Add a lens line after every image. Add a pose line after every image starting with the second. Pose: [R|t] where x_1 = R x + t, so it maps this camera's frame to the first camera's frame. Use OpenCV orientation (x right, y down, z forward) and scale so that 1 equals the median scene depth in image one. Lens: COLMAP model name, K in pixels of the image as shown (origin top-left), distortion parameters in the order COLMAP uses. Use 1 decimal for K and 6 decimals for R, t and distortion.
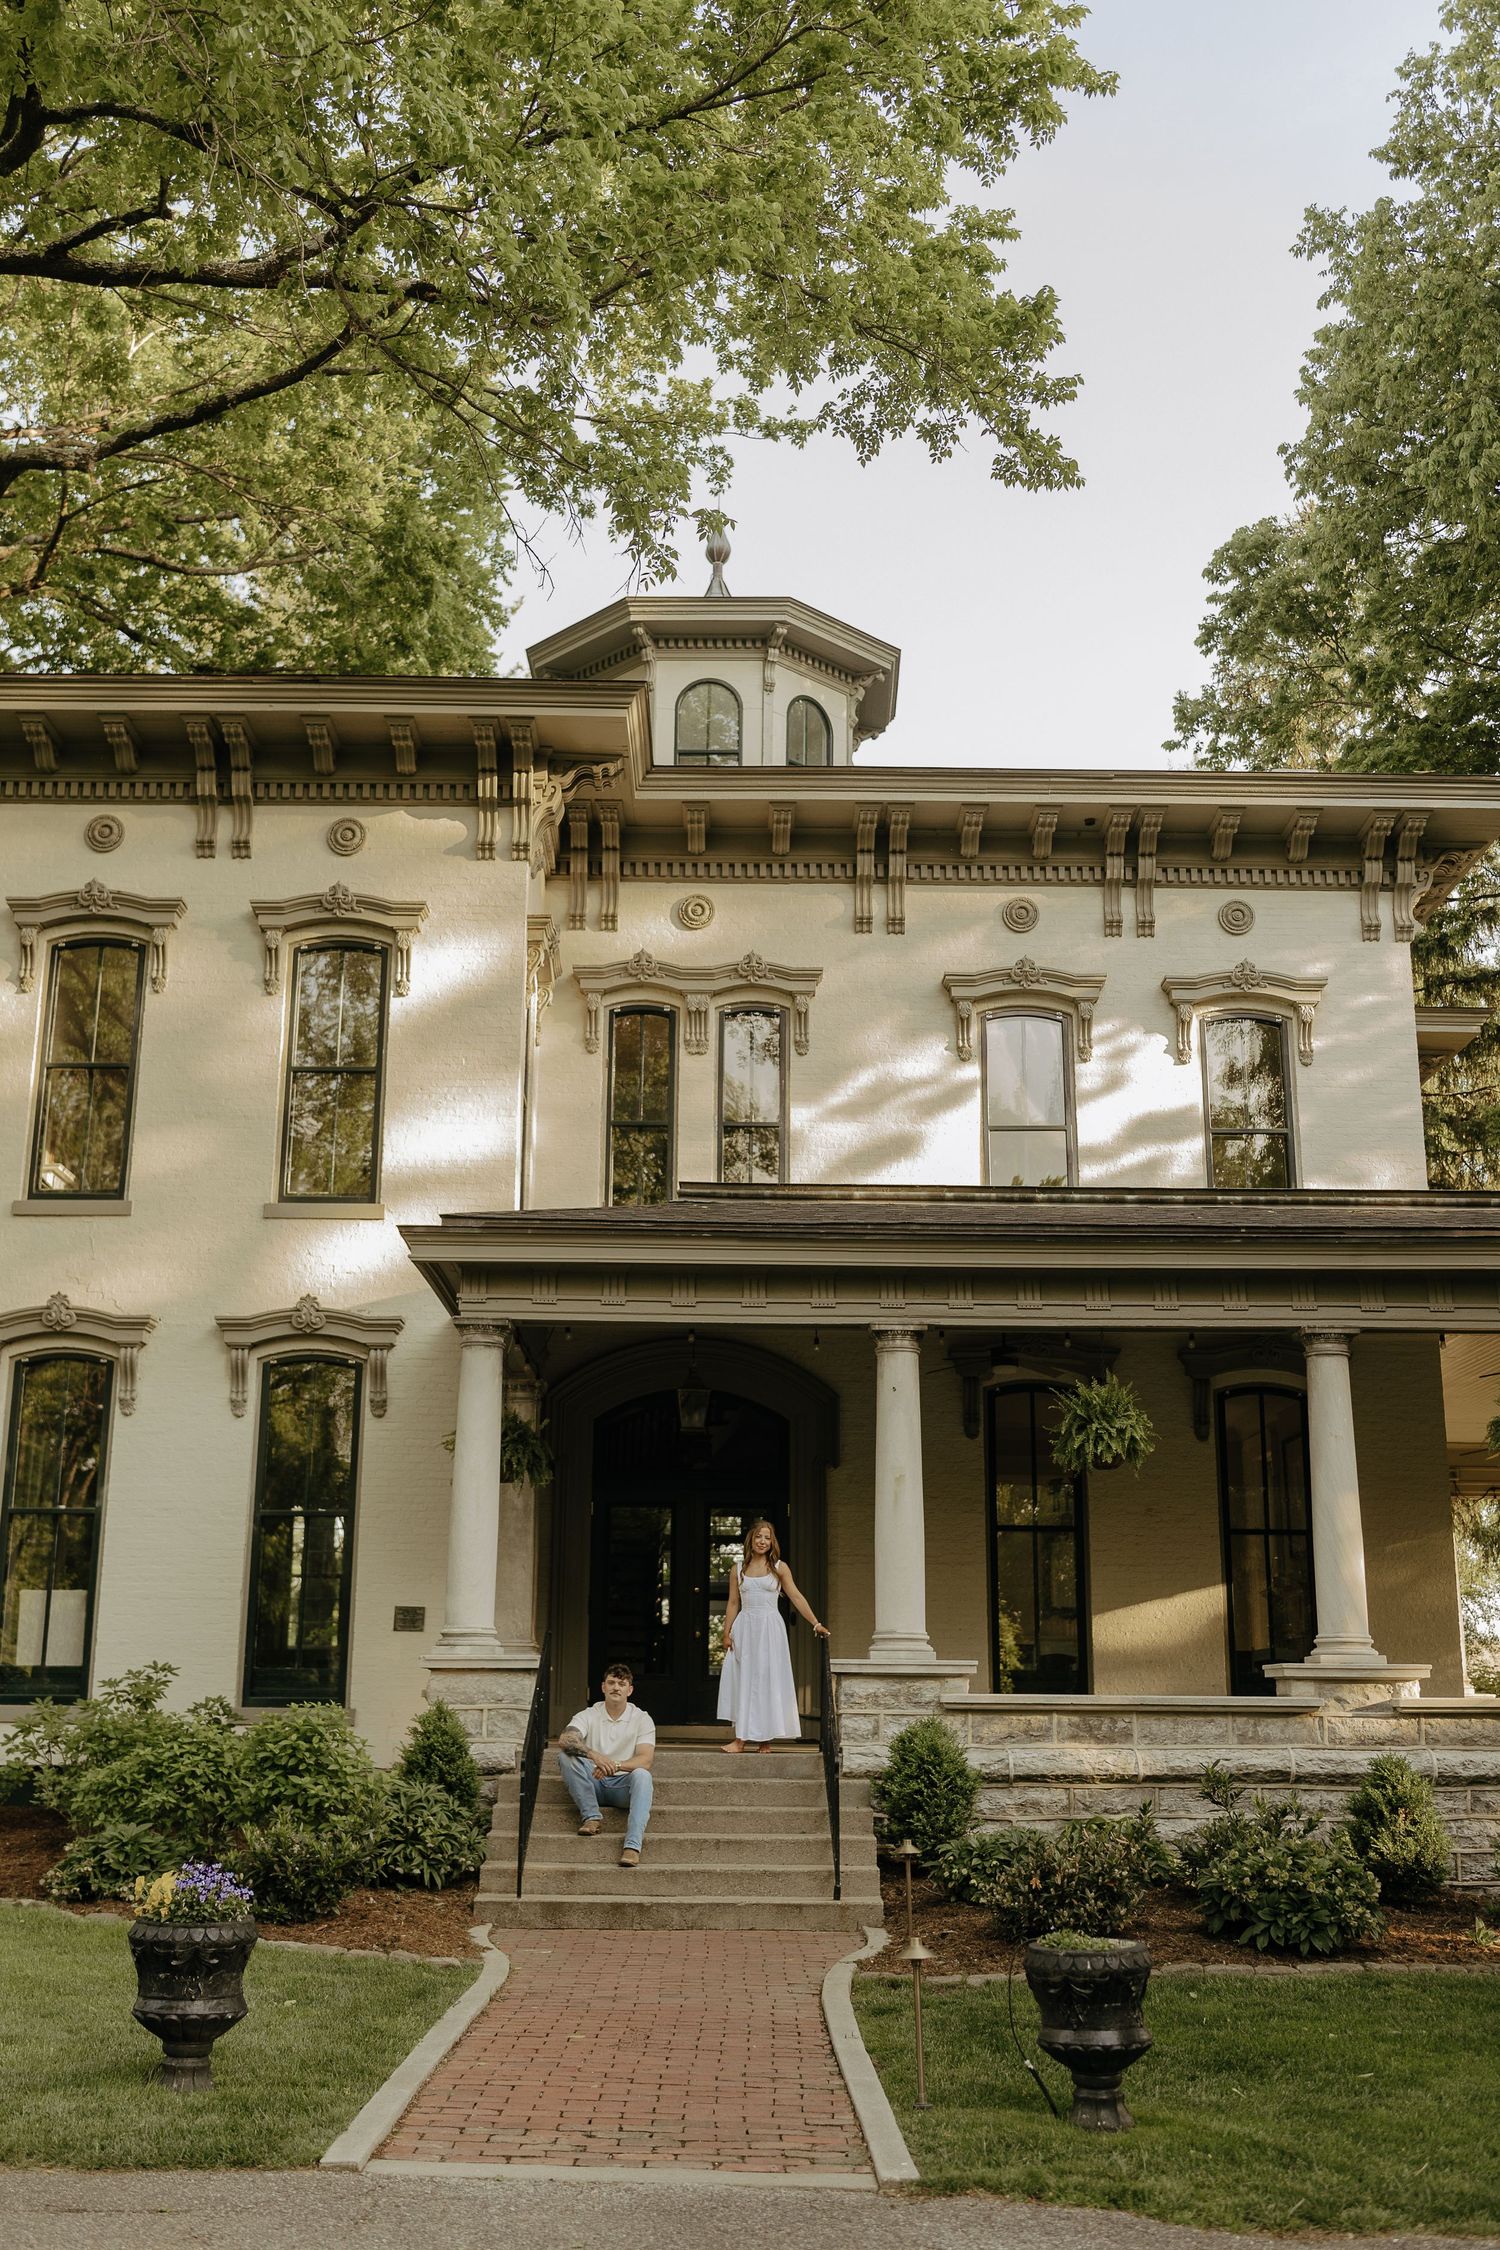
lens RADIAL K [[2155.6, 0, 740.3], [0, 2155.6, 1181.9], [0, 0, 1]] dist [-0.004911, 0.158226]
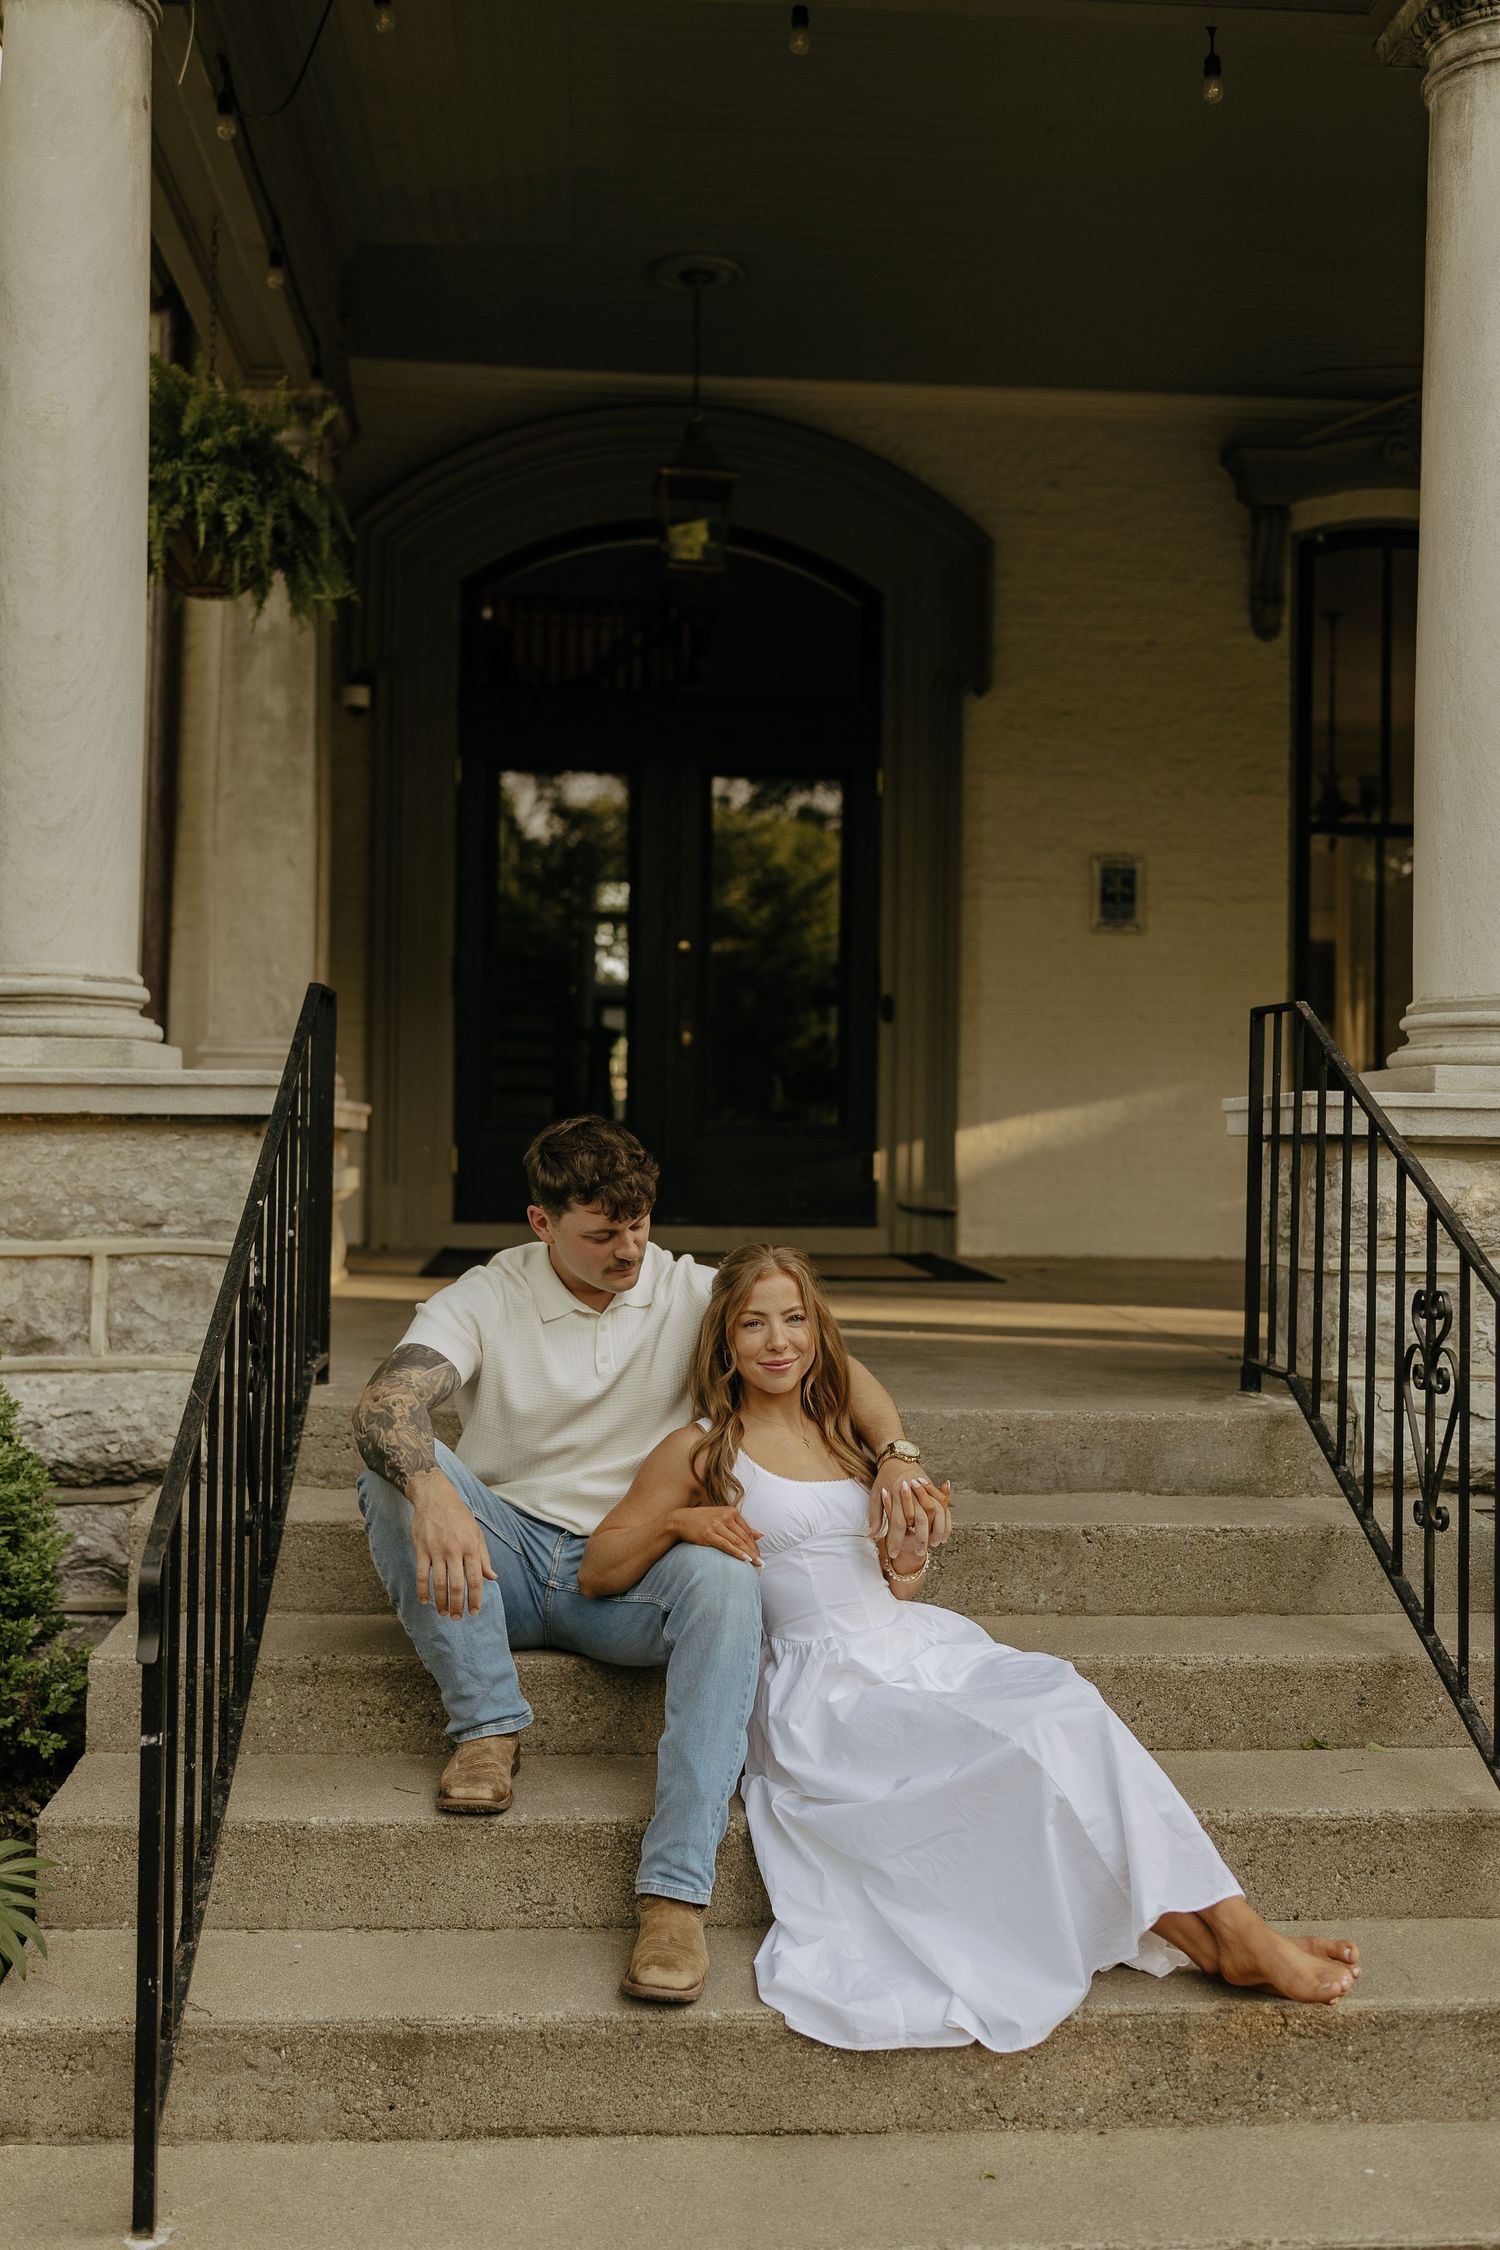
lens RADIAL K [[2192.4, 0, 750.0], [0, 2192.4, 1125.0], [0, 0, 1]] dist [-0.009249, -0.007503]
pose [[0.997465, 0.006968, 0.070824, -0.039679], [-0.023124, 0.972926, 0.229955, 0.117997], [-0.067304, -0.231010, 0.970621, 0.531258]]
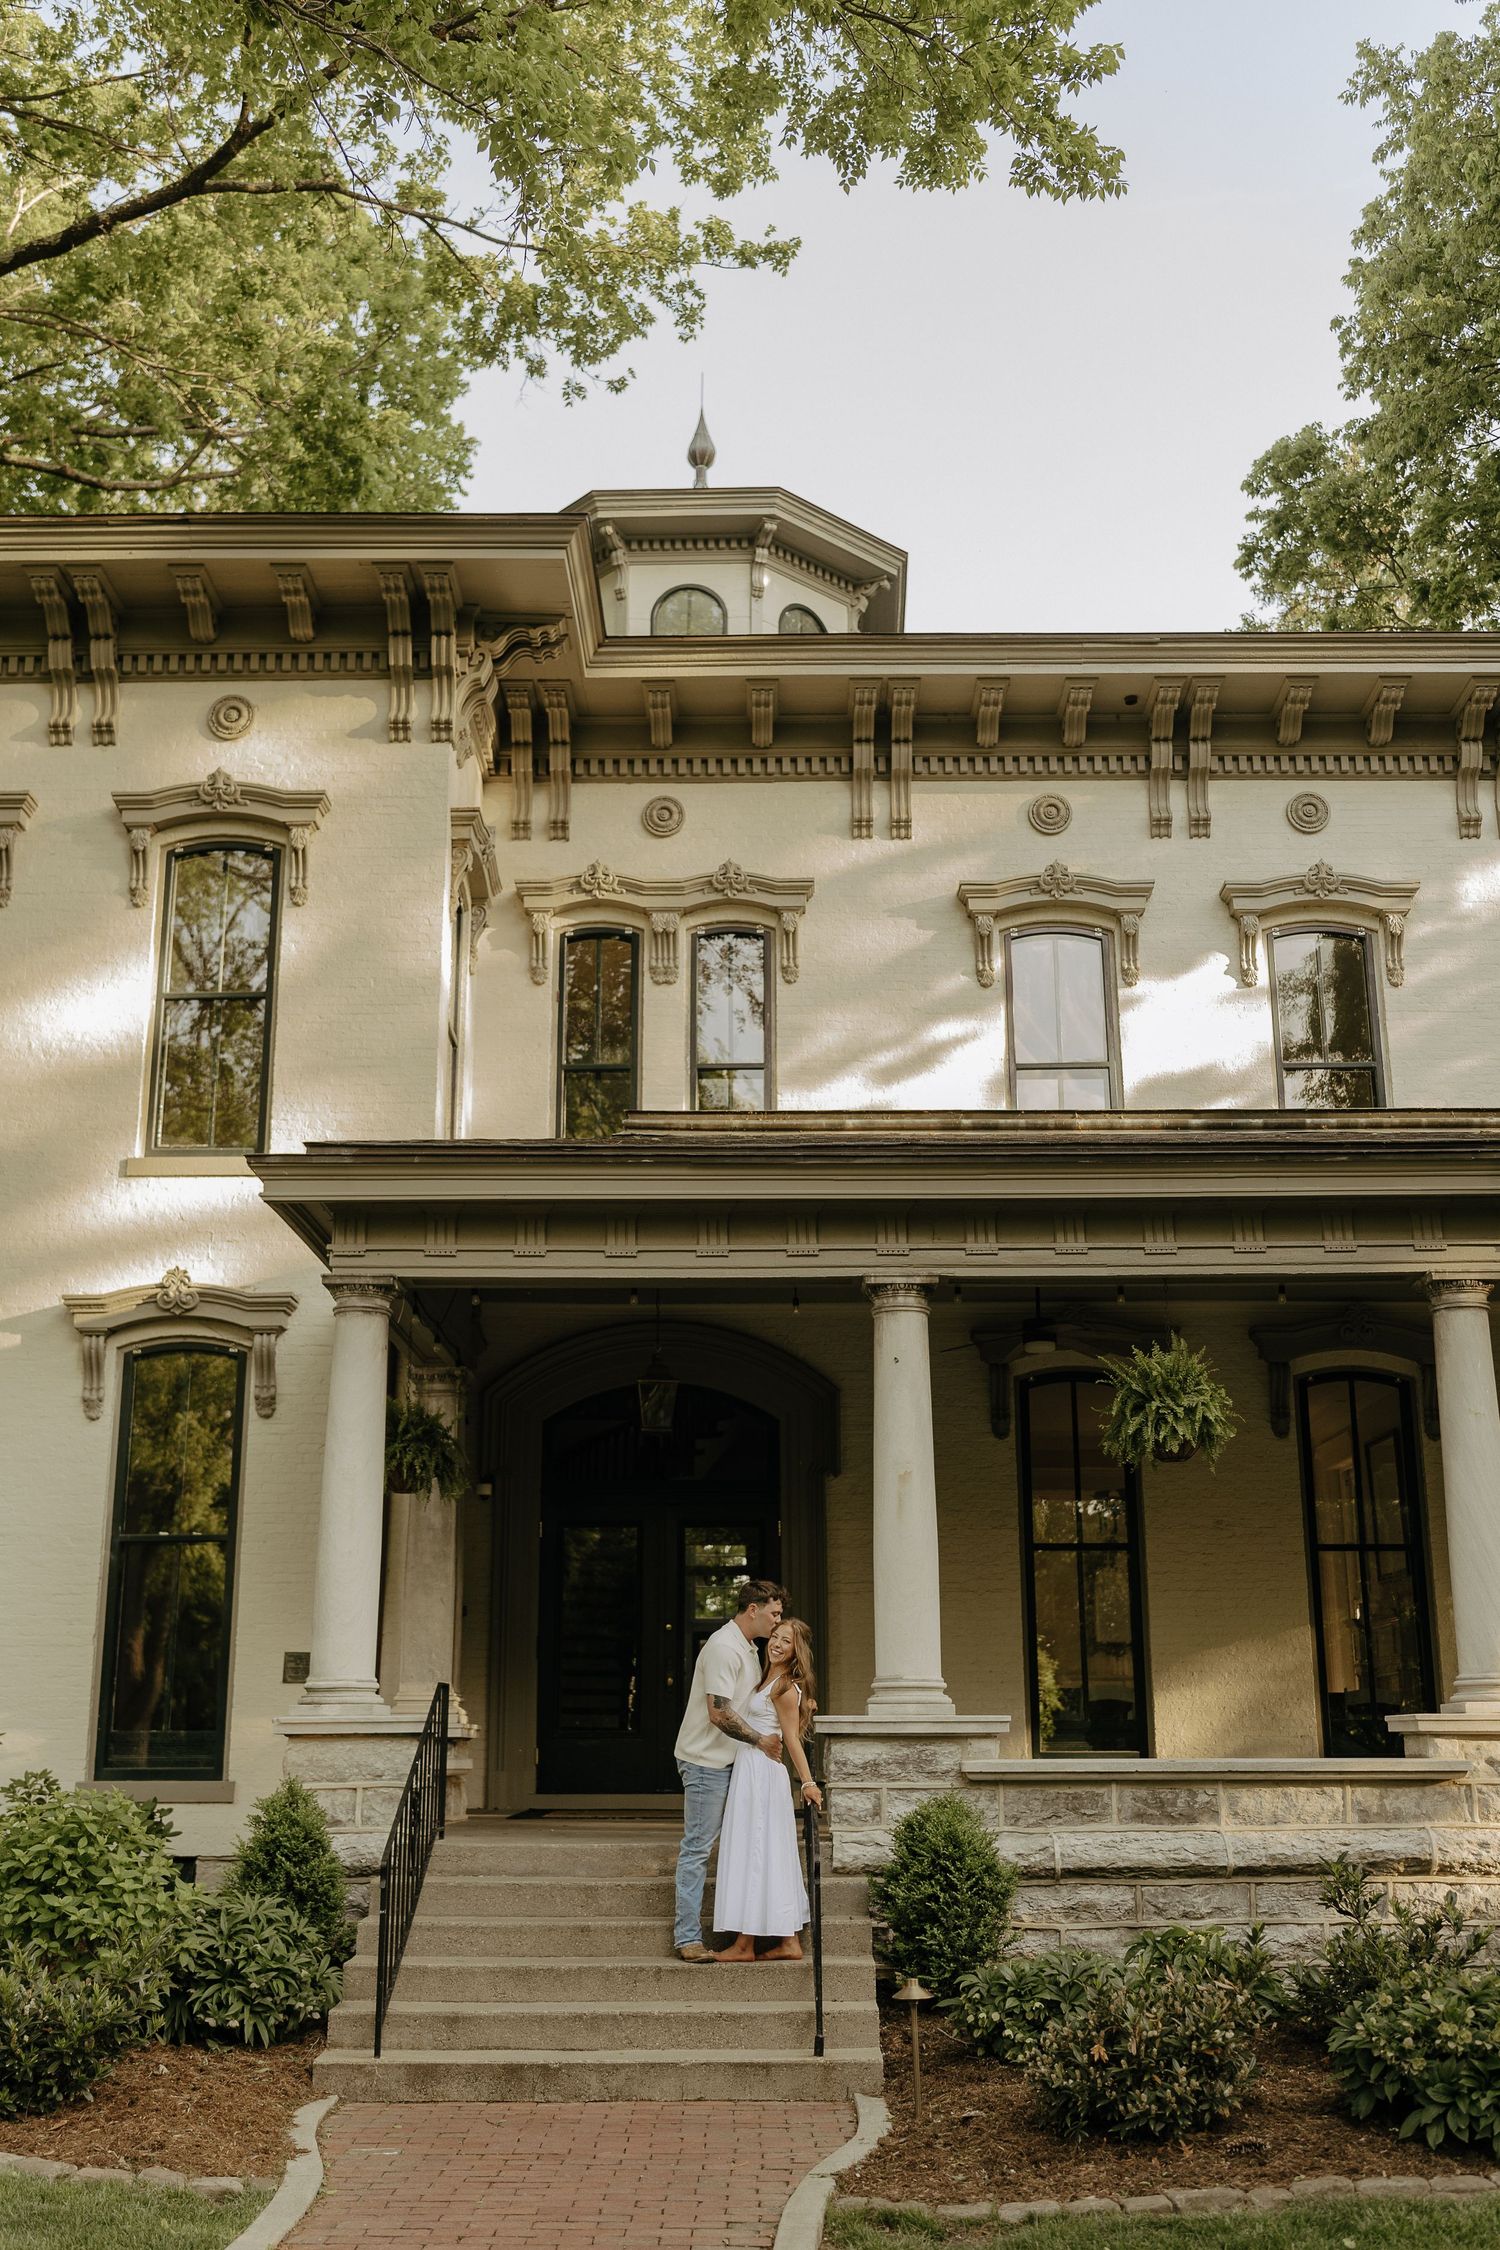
lens RADIAL K [[2158.5, 0, 753.5], [0, 2158.5, 1189.0], [0, 0, 1]] dist [0.011154, 0.004740]
pose [[0.999871, -0.014250, -0.007456, 0.020954], [0.014148, 0.999809, -0.013502, 0.034544], [0.007647, 0.013394, 0.999881, 0.177998]]
